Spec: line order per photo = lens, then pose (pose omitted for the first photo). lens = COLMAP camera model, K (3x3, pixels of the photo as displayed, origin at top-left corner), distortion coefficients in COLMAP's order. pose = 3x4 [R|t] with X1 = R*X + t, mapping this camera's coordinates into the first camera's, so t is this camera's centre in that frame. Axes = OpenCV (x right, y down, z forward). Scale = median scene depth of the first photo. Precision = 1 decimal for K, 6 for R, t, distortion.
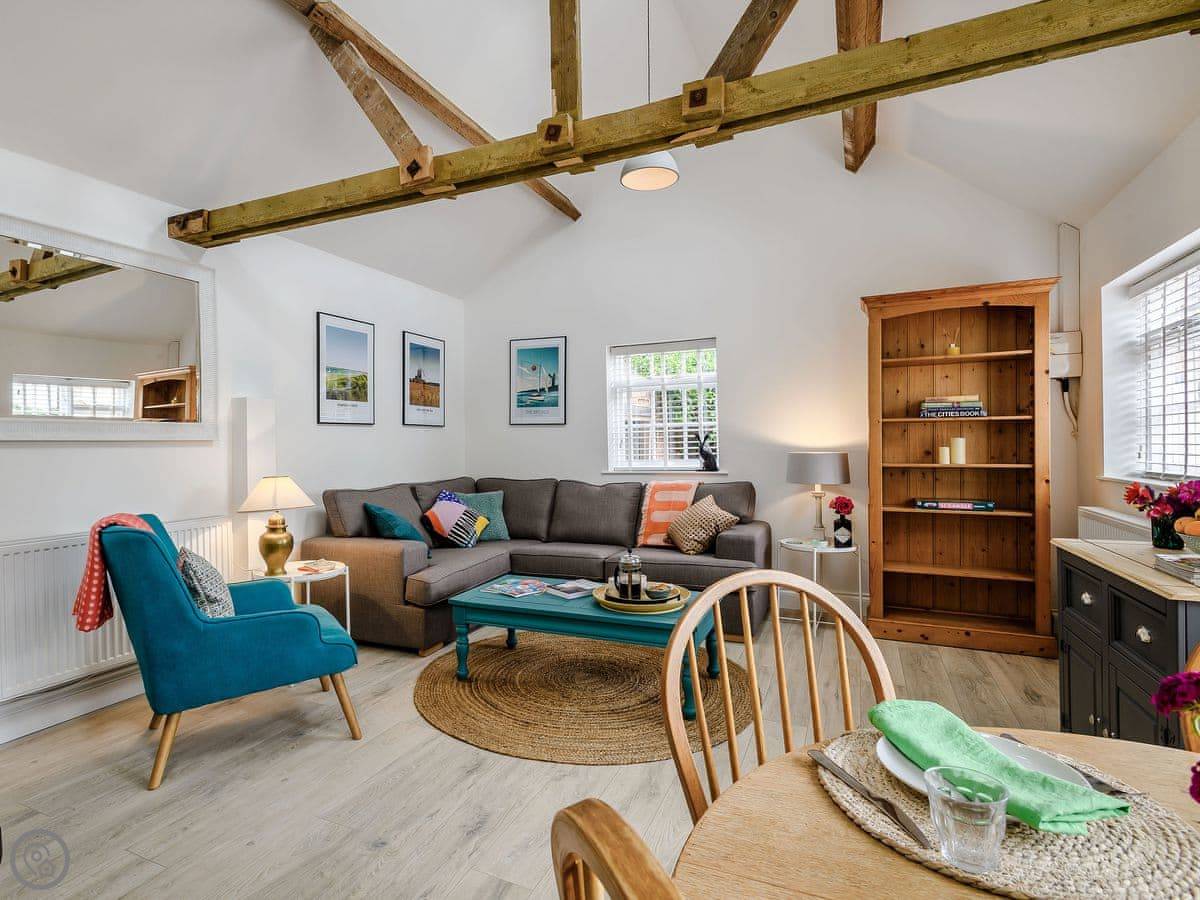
lens RADIAL K [[636.1, 0, 580.1], [0, 636.1, 444.3], [0, 0, 1]] dist [0.021317, -0.002176]
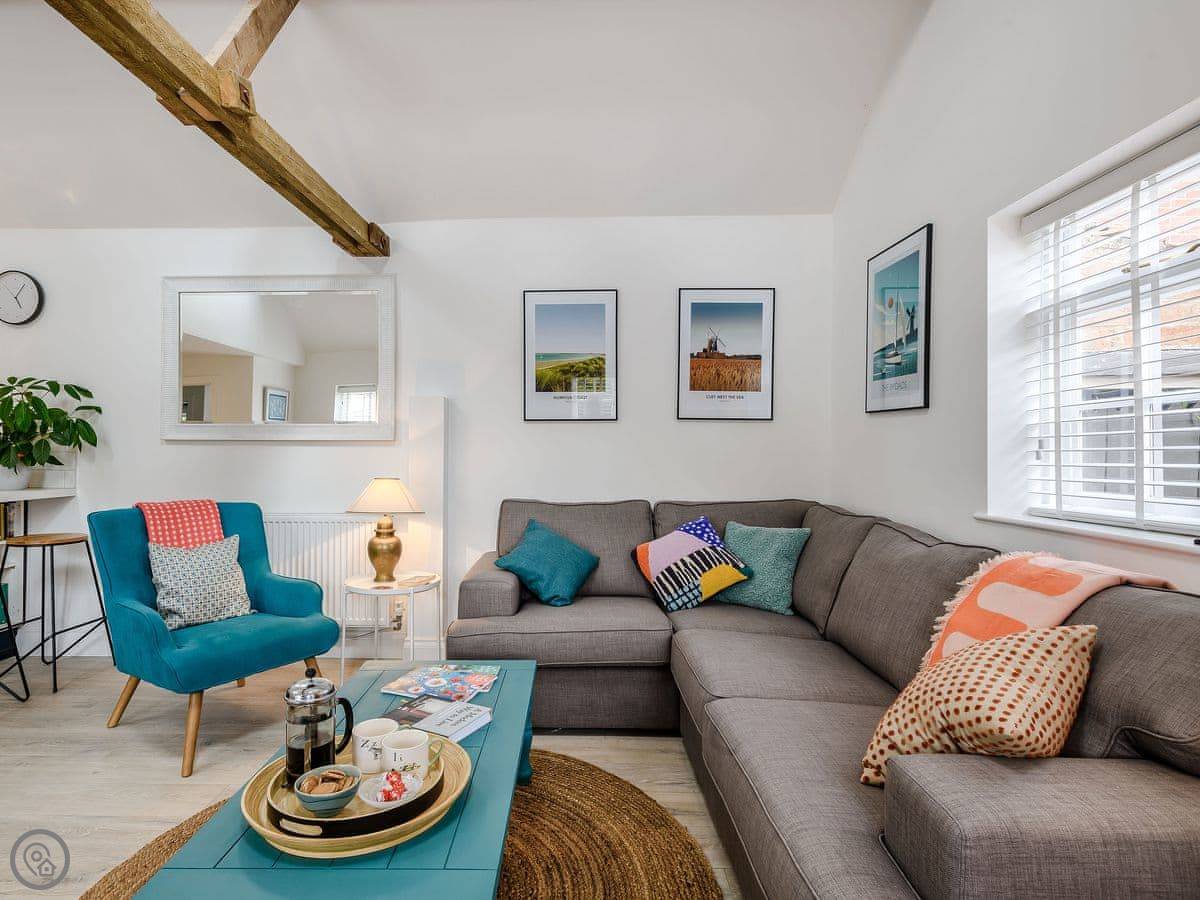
lens RADIAL K [[667.6, 0, 555.4], [0, 667.6, 443.3], [0, 0, 1]] dist [0.008943, 0.000142]
pose [[0.371017, 0.001846, -0.928624, 0.438728], [-0.008532, 0.999963, -0.001421, -0.001643], [0.928587, 0.008450, 0.371019, 0.703430]]
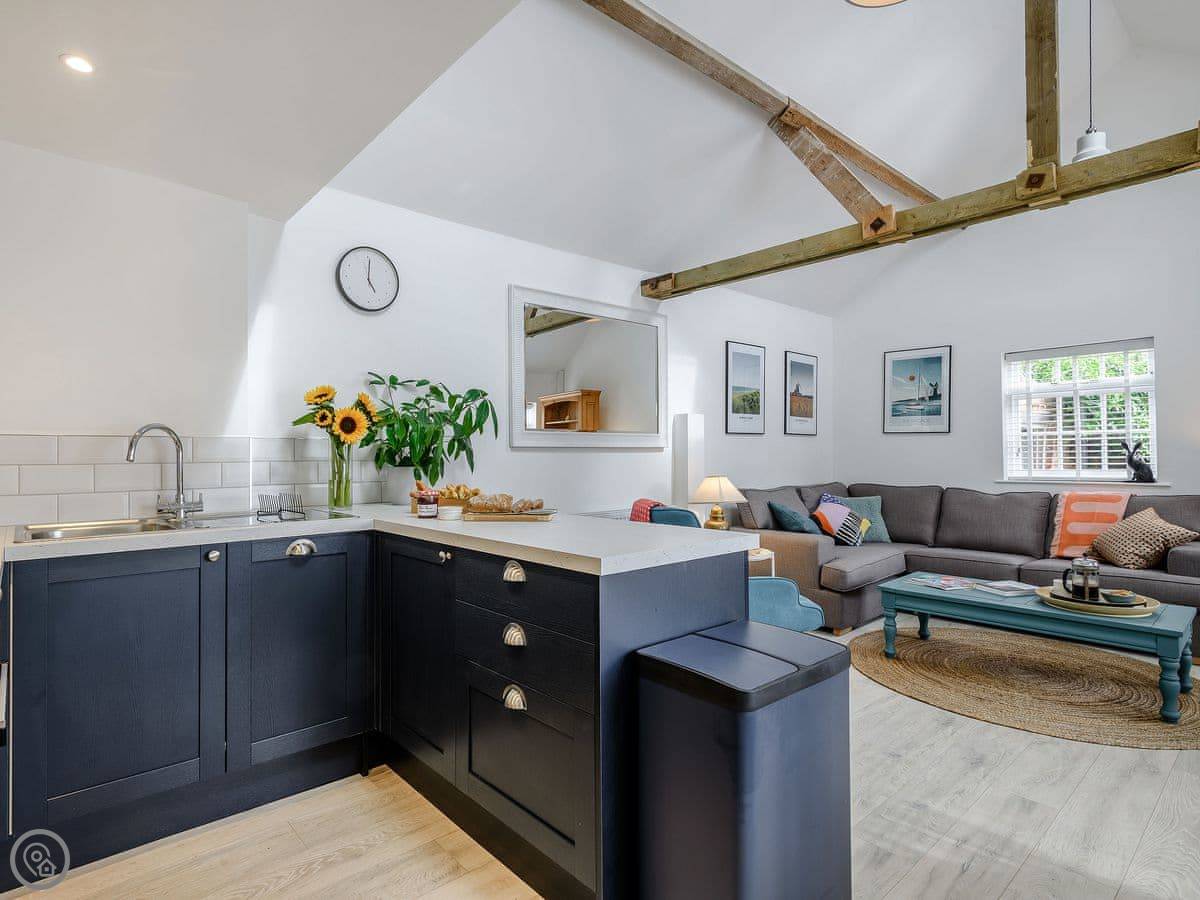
lens RADIAL K [[636.1, 0, 585.9], [0, 636.1, 449.6], [0, 0, 1]] dist [0.021317, -0.002176]
pose [[0.908487, 0.004811, -0.417885, -0.149516], [-0.006585, 0.999974, -0.002803, 0.002597], [0.417861, 0.005298, 0.908495, -0.200973]]
